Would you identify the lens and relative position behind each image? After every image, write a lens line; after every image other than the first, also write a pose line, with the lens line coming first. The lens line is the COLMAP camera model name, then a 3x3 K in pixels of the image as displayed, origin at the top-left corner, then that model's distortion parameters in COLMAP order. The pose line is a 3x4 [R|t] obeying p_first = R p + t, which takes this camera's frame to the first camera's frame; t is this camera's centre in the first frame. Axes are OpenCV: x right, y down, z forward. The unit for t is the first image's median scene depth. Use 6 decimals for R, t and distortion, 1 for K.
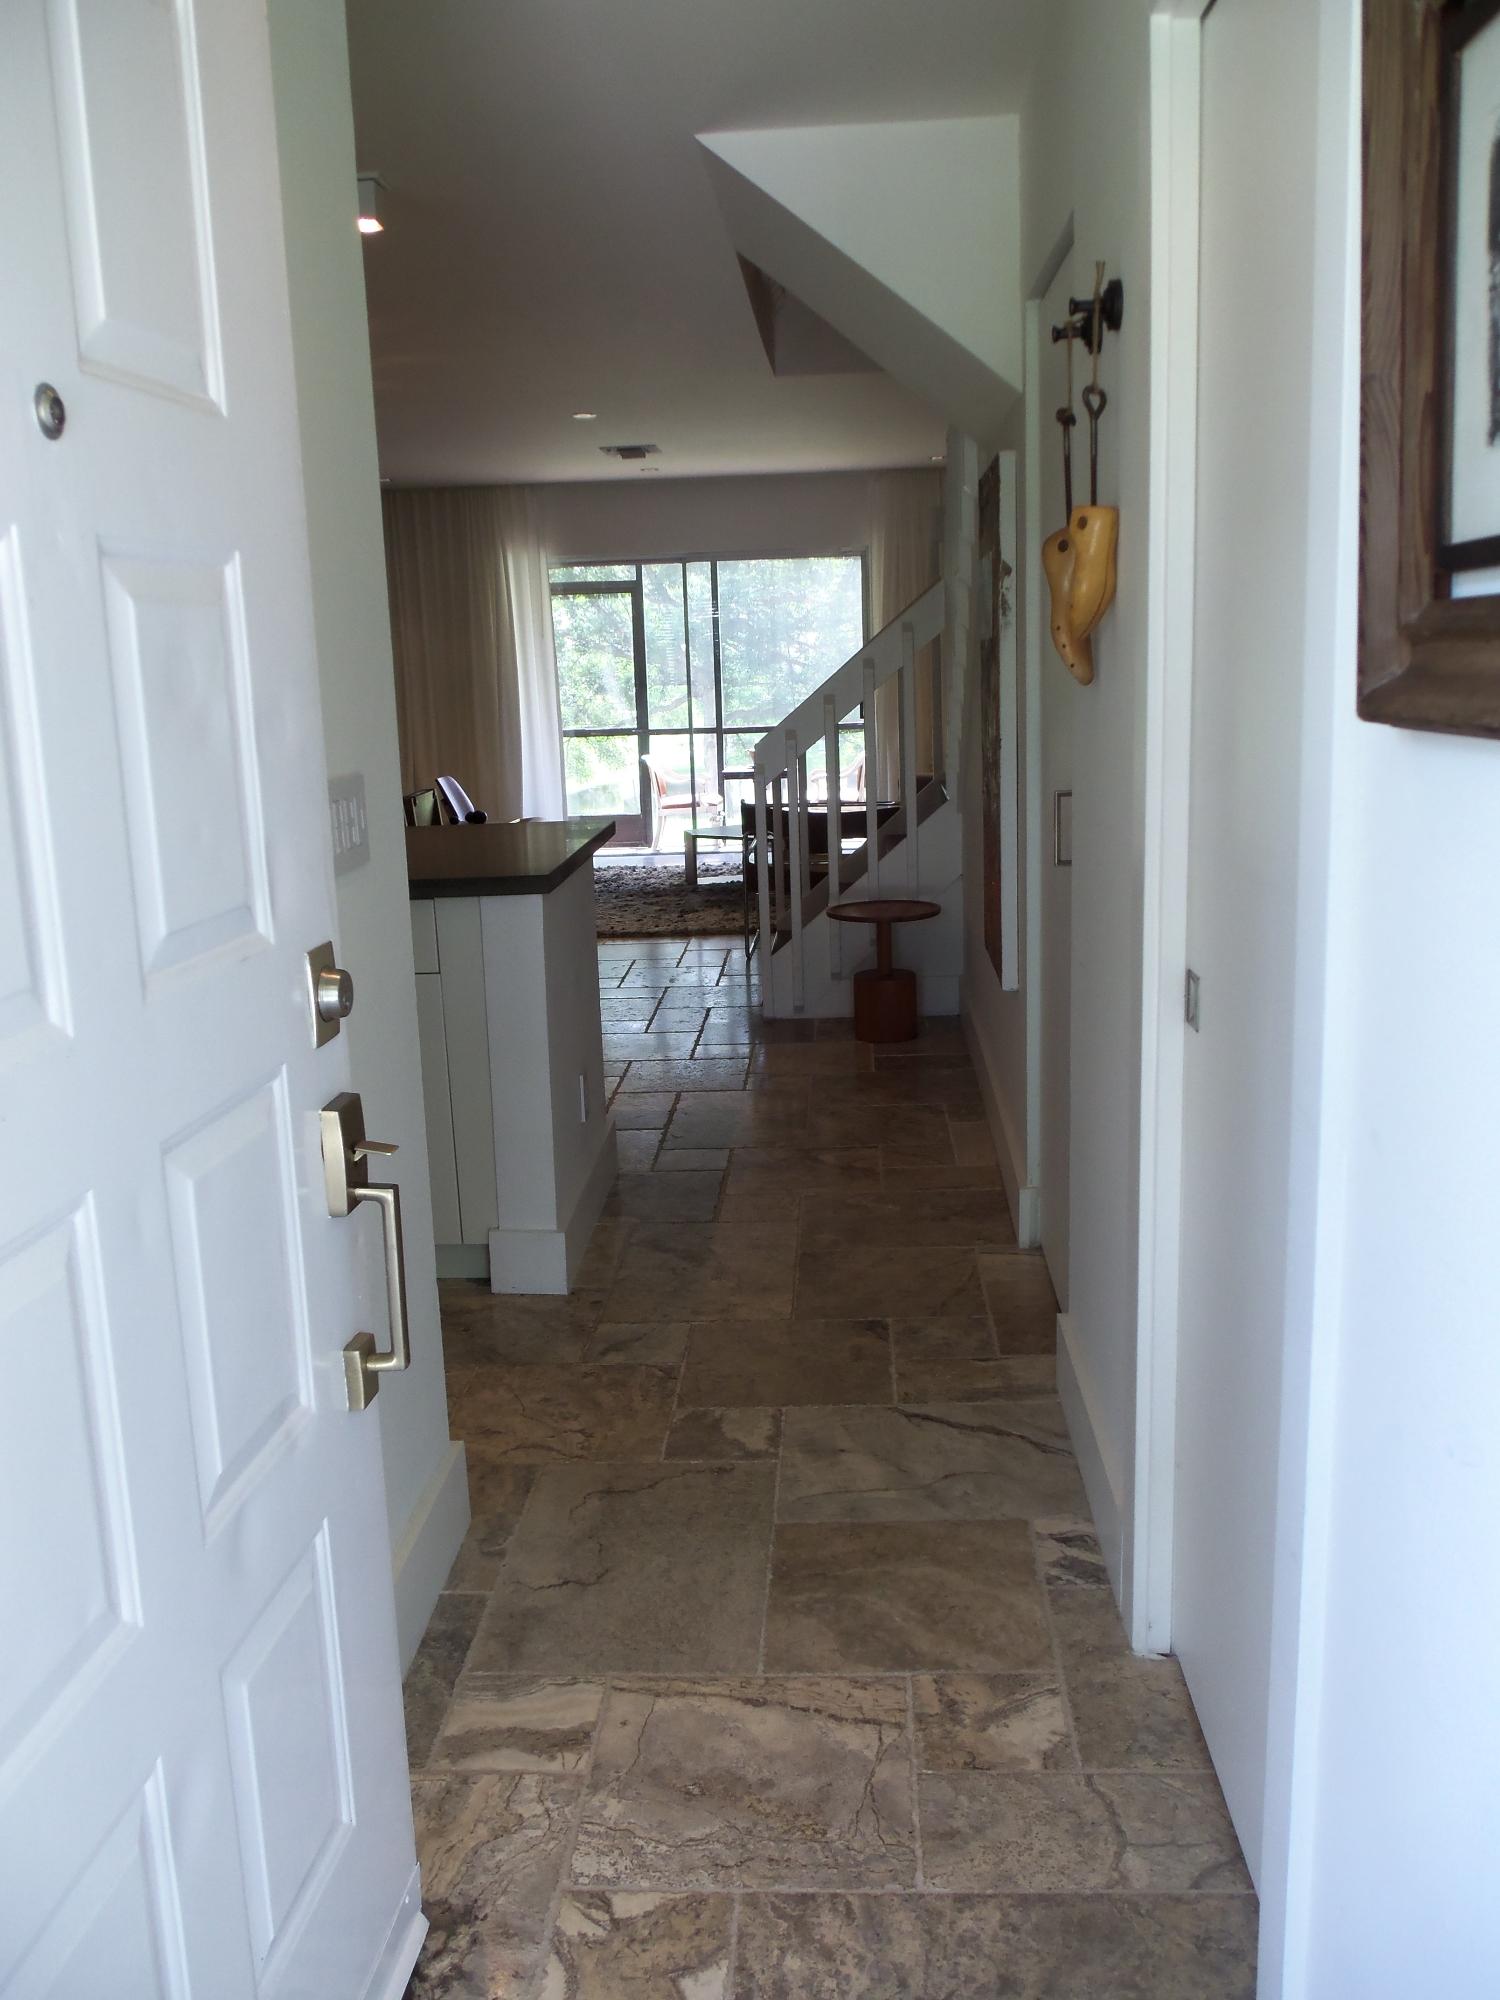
lens RADIAL K [[1678.9, 0, 741.4], [0, 1678.9, 1001.4], [0, 0, 1]] dist [-0.028460, 0.012354]
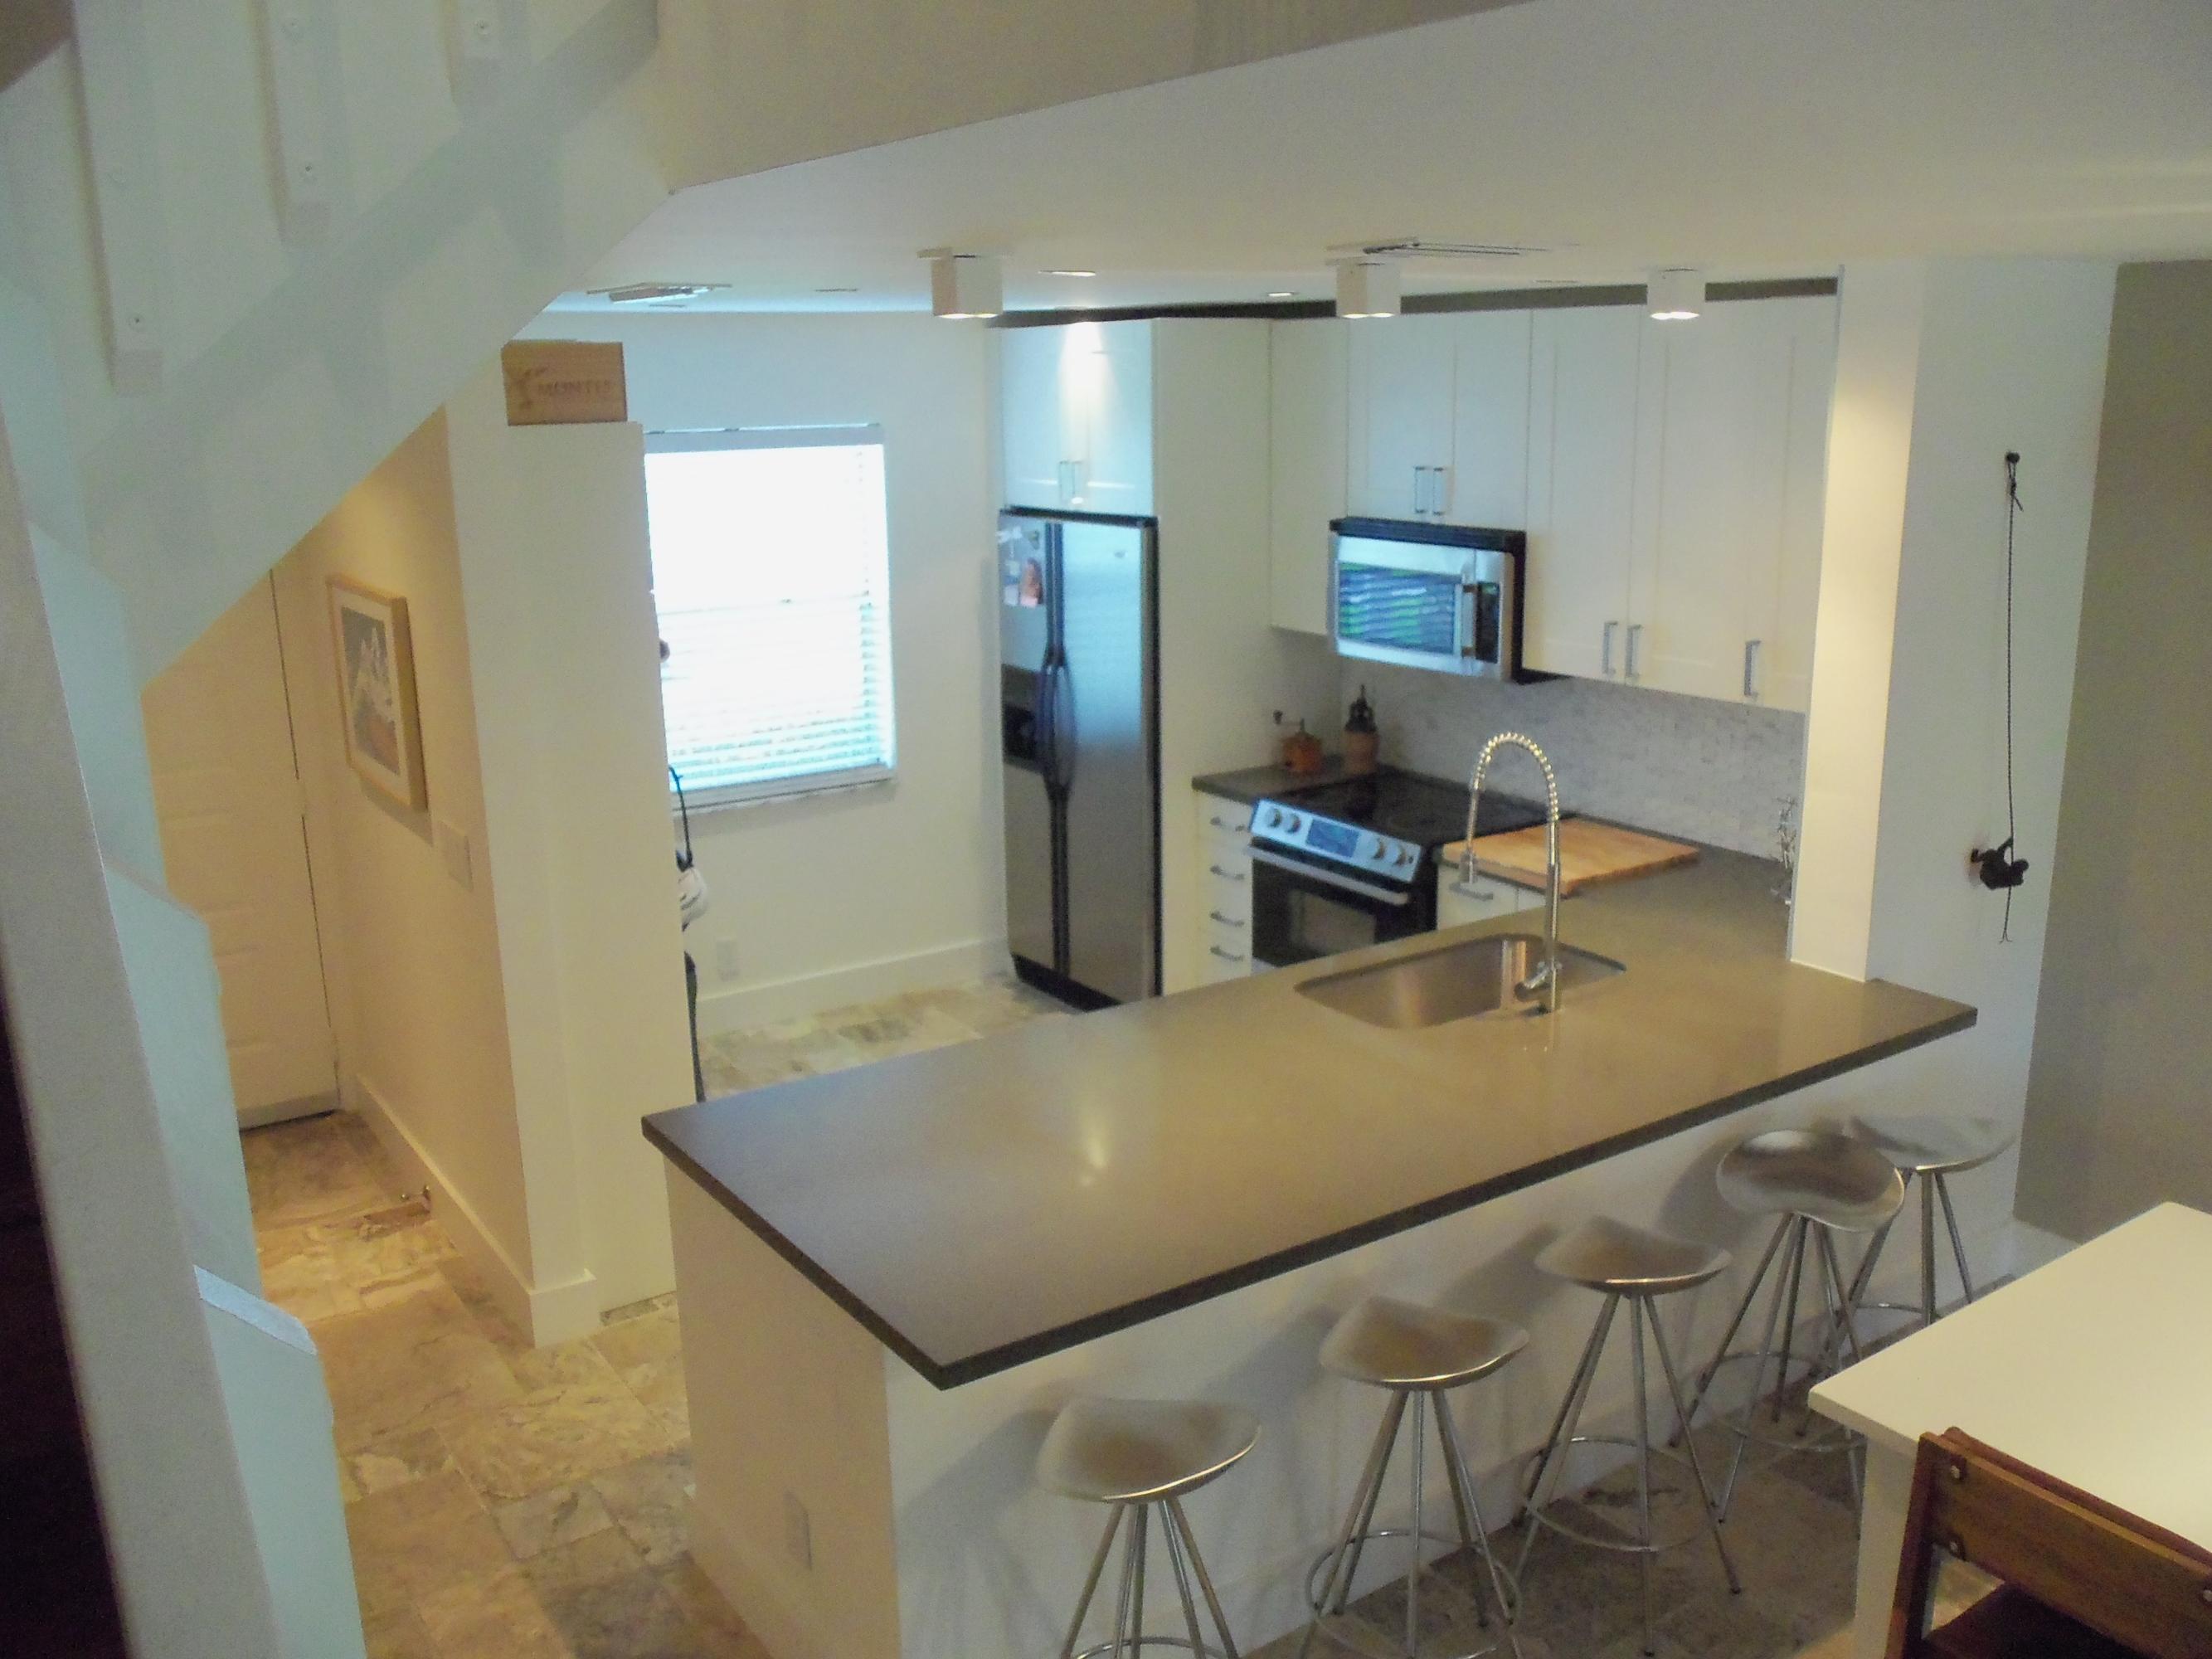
lens RADIAL K [[1857.0, 0, 1110.8], [0, 1857.0, 836.2], [0, 0, 1]] dist [-0.028460, 0.012354]
pose [[-0.787361, 0.189500, -0.586645, 0.102968], [-0.089535, 0.906347, 0.412939, -0.273182], [0.609955, 0.377658, -0.696656, 0.758532]]
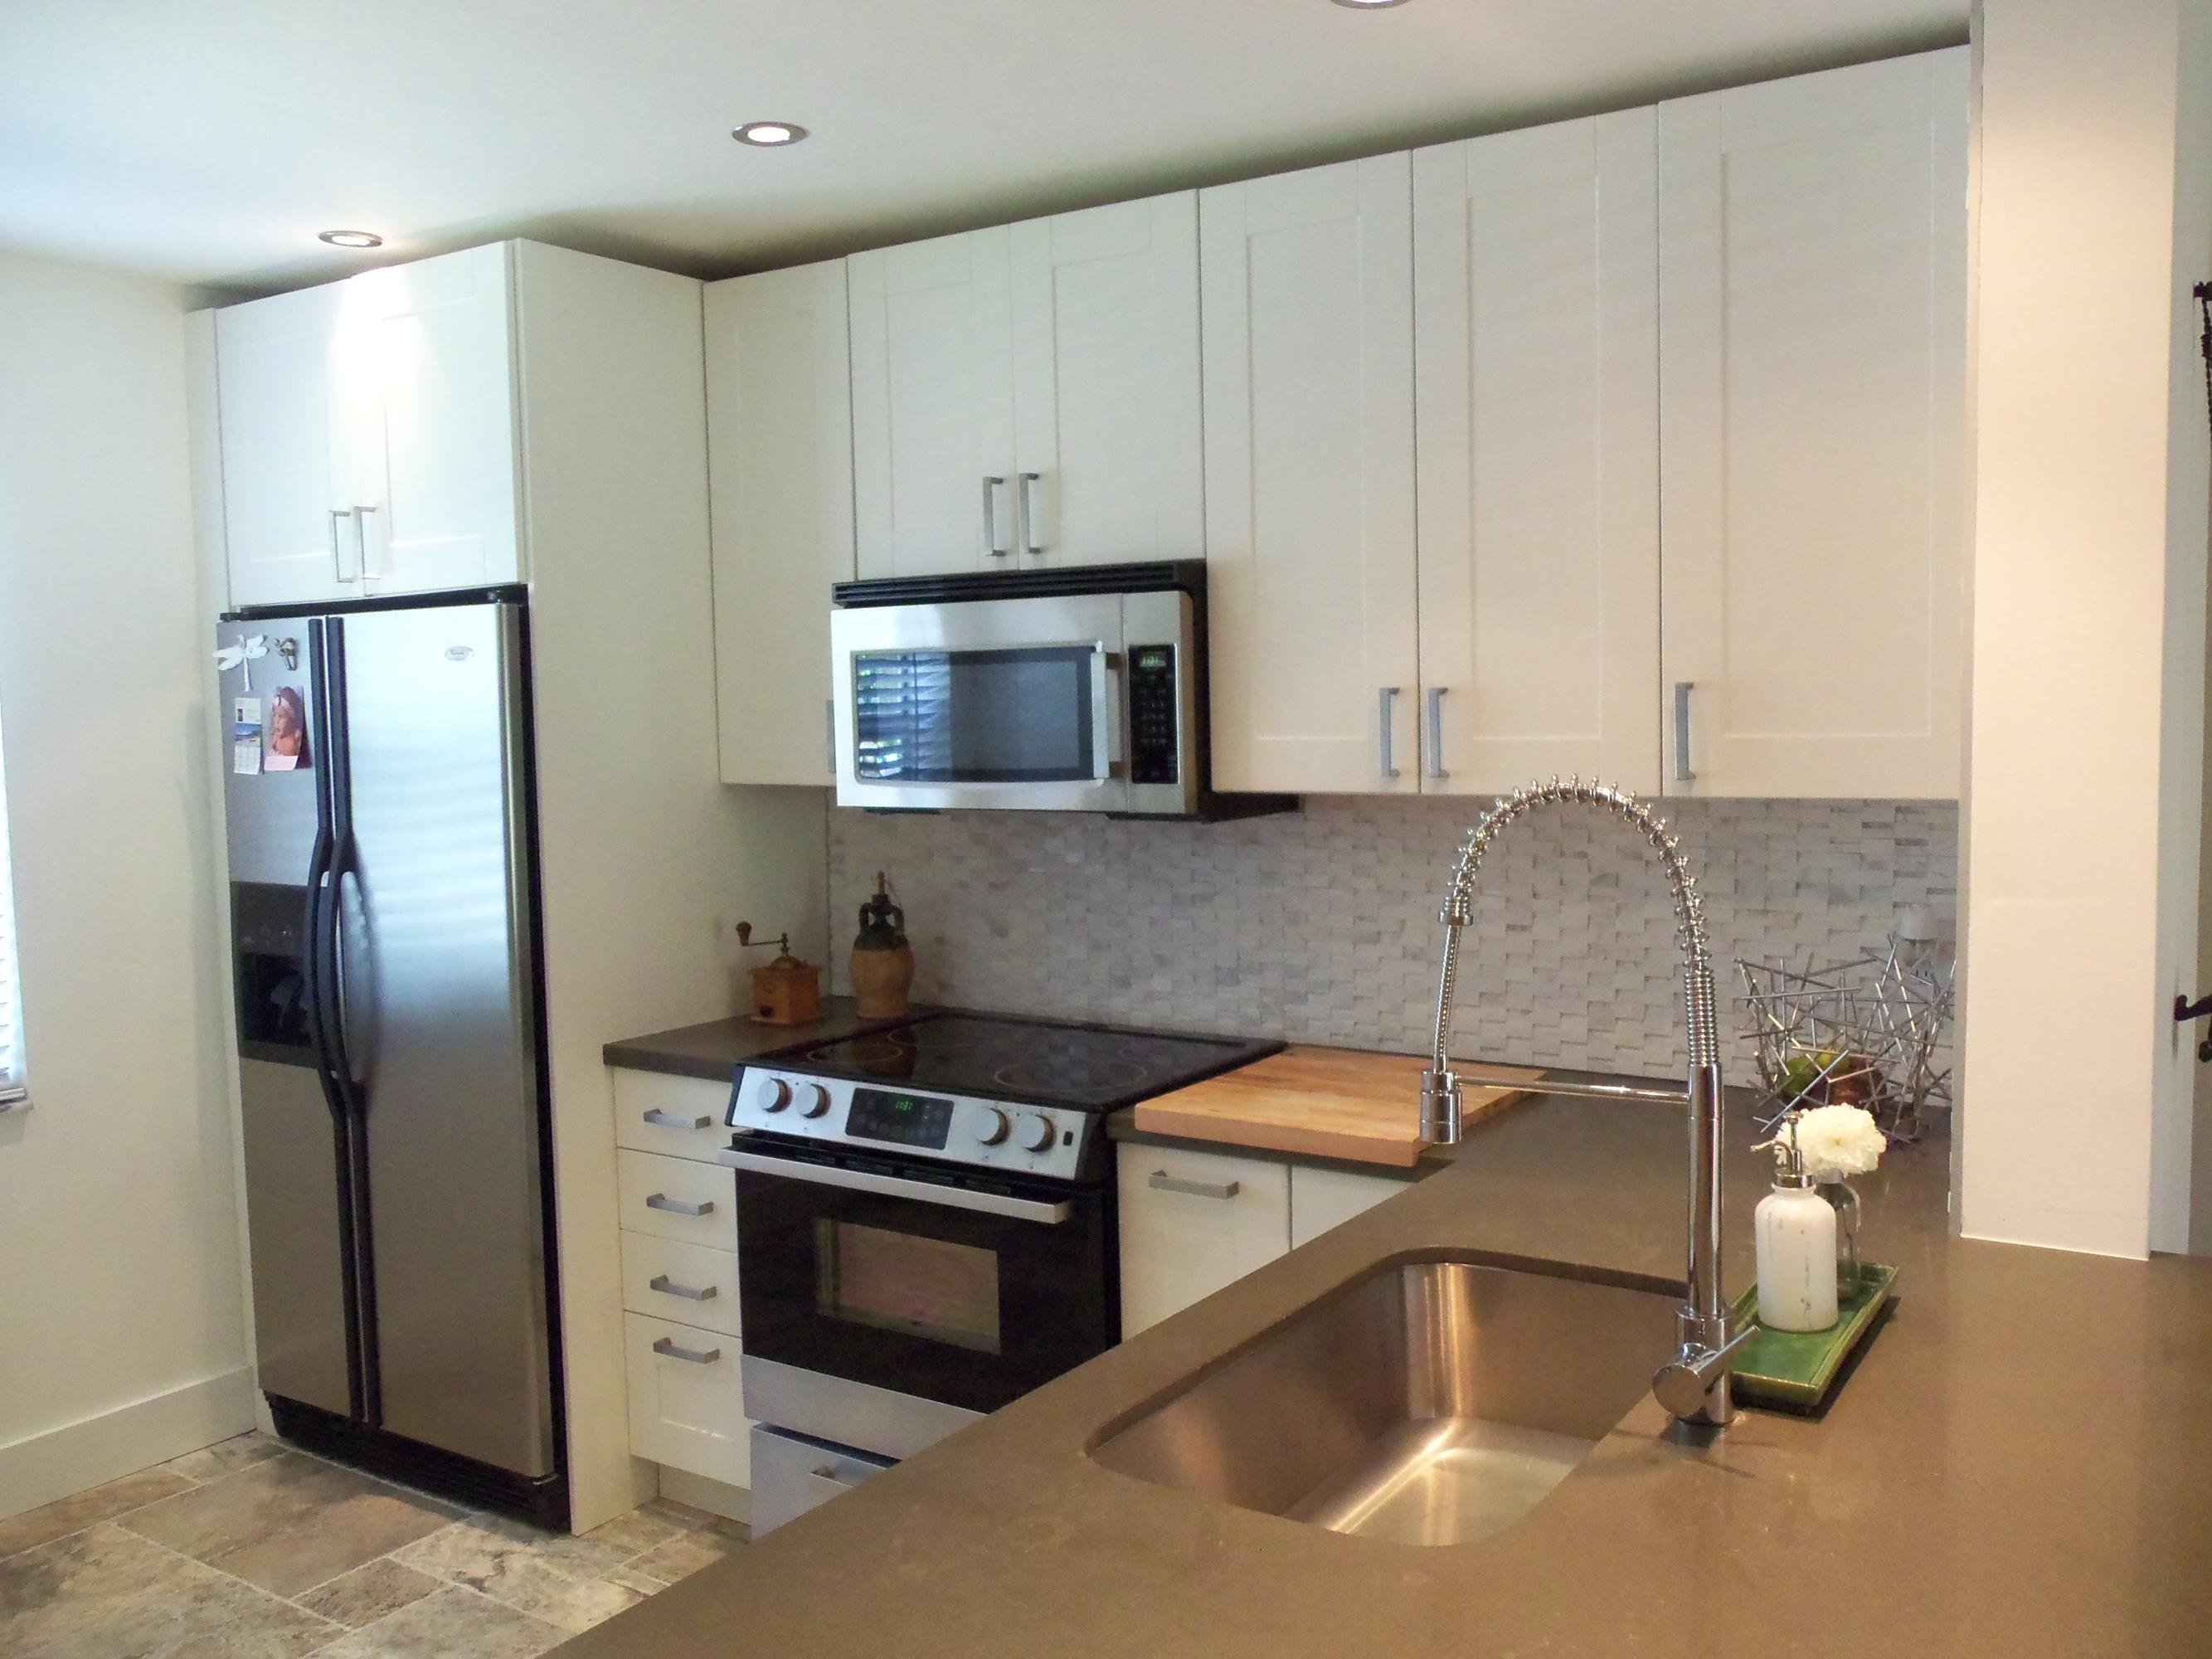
lens RADIAL K [[1857.0, 0, 1108.8], [0, 1857.0, 851.3], [0, 0, 1]] dist [-0.028460, 0.012354]
pose [[-0.491515, 0.110797, -0.863792, -0.060835], [-0.147354, 0.966991, 0.207881, -0.136376], [0.858312, 0.229460, -0.458964, 0.532369]]
